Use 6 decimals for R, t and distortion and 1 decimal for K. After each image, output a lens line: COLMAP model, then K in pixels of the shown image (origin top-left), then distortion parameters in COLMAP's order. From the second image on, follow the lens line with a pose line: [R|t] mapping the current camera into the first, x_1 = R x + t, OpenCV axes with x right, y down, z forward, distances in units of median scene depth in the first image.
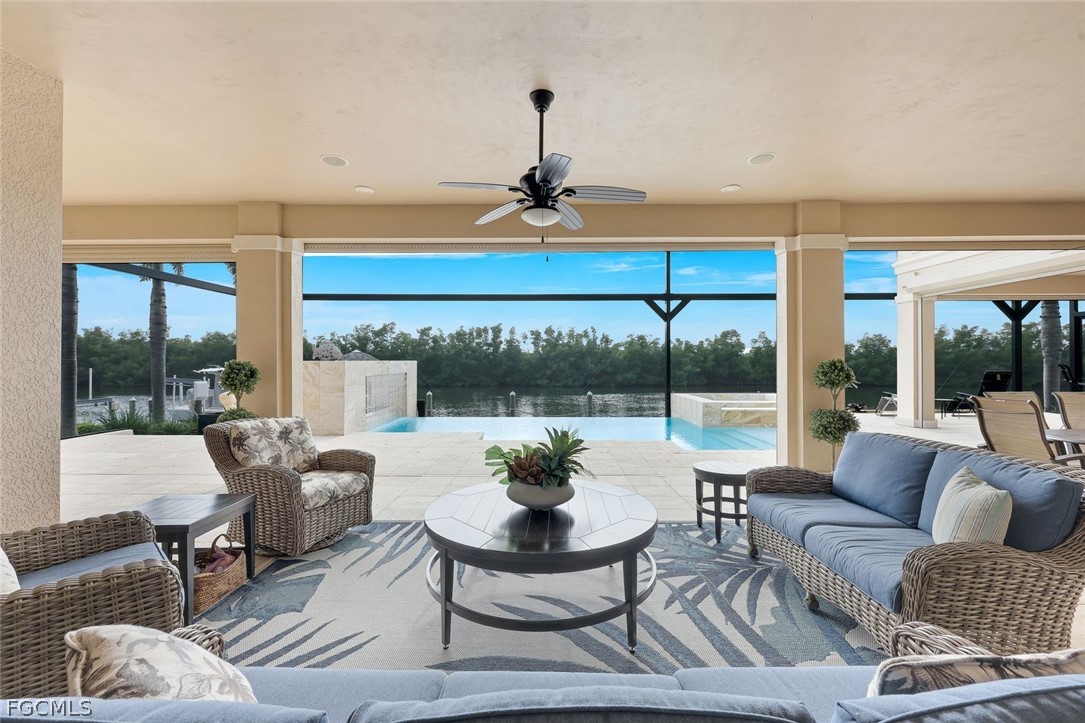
lens RADIAL K [[442.3, 0, 539.8], [0, 442.3, 360.9], [0, 0, 1]] dist [-0.002761, -0.000423]
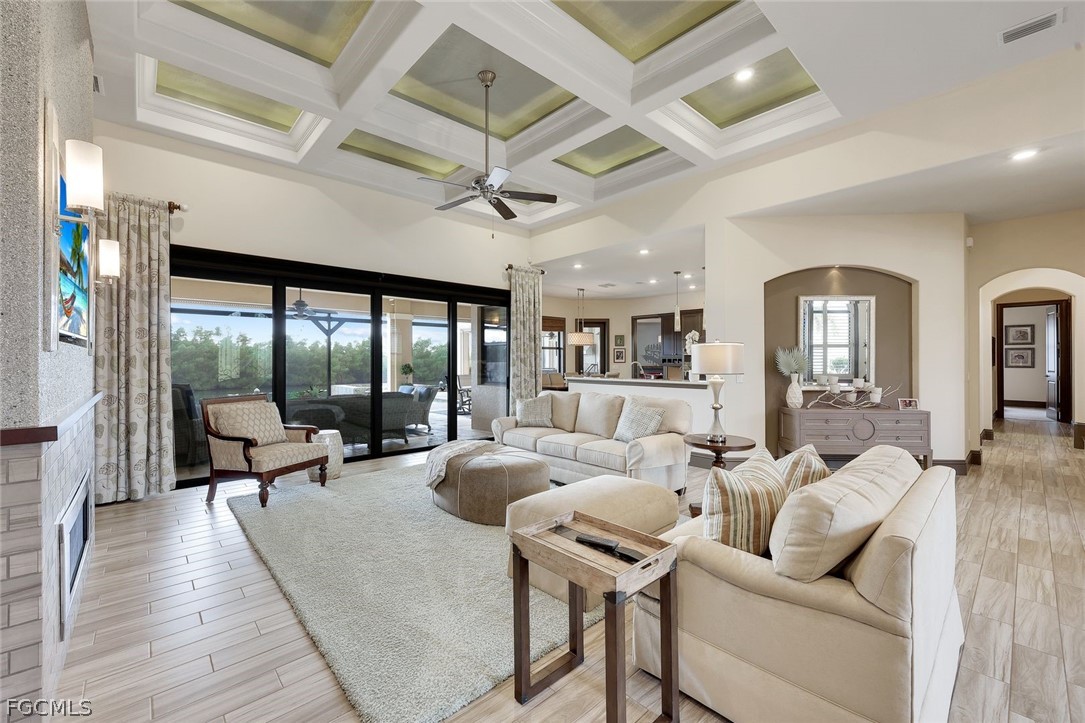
lens RADIAL K [[442.3, 0, 543.3], [0, 442.3, 357.3], [0, 0, 1]] dist [-0.002761, -0.000423]
pose [[0.722003, 0.002203, 0.691886, -0.041792], [0.002617, 0.999979, -0.005915, -0.001135], [-0.691885, 0.006081, 0.721982, -0.109179]]
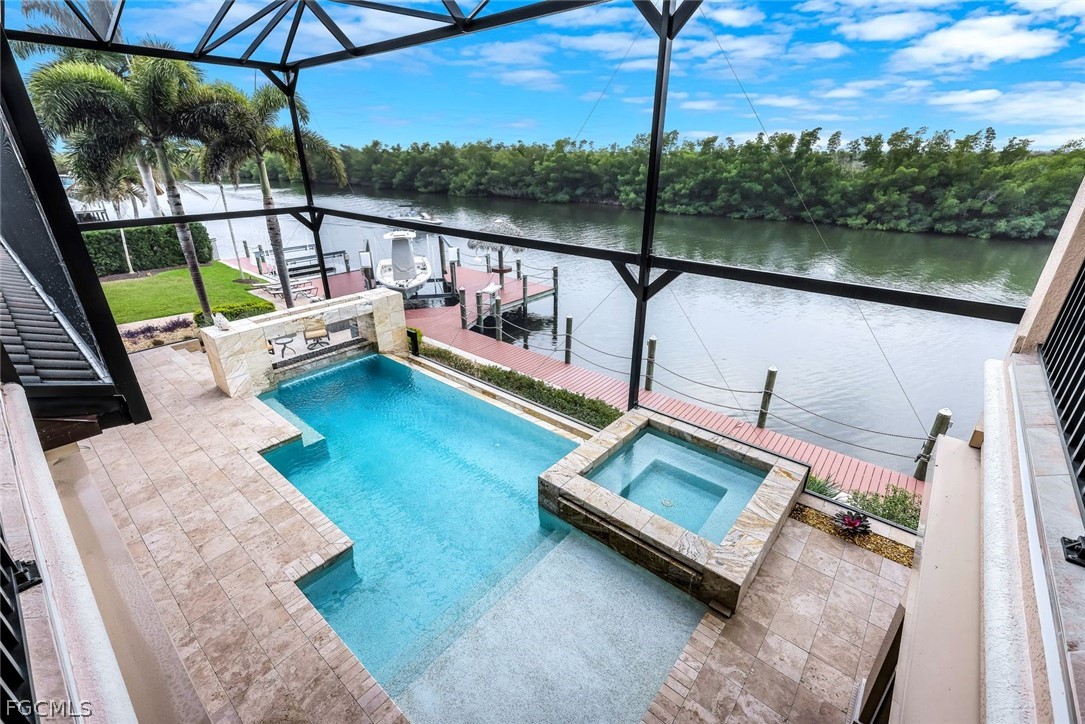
lens RADIAL K [[465.9, 0, 544.1], [0, 465.9, 360.6], [0, 0, 1]] dist [0.000649, 0.000026]
pose [[0.771517, 0.259726, -0.580778, 0.111915], [0.000111, 0.912819, 0.408363, -0.053317], [0.636208, -0.315124, 0.704227, 0.084337]]
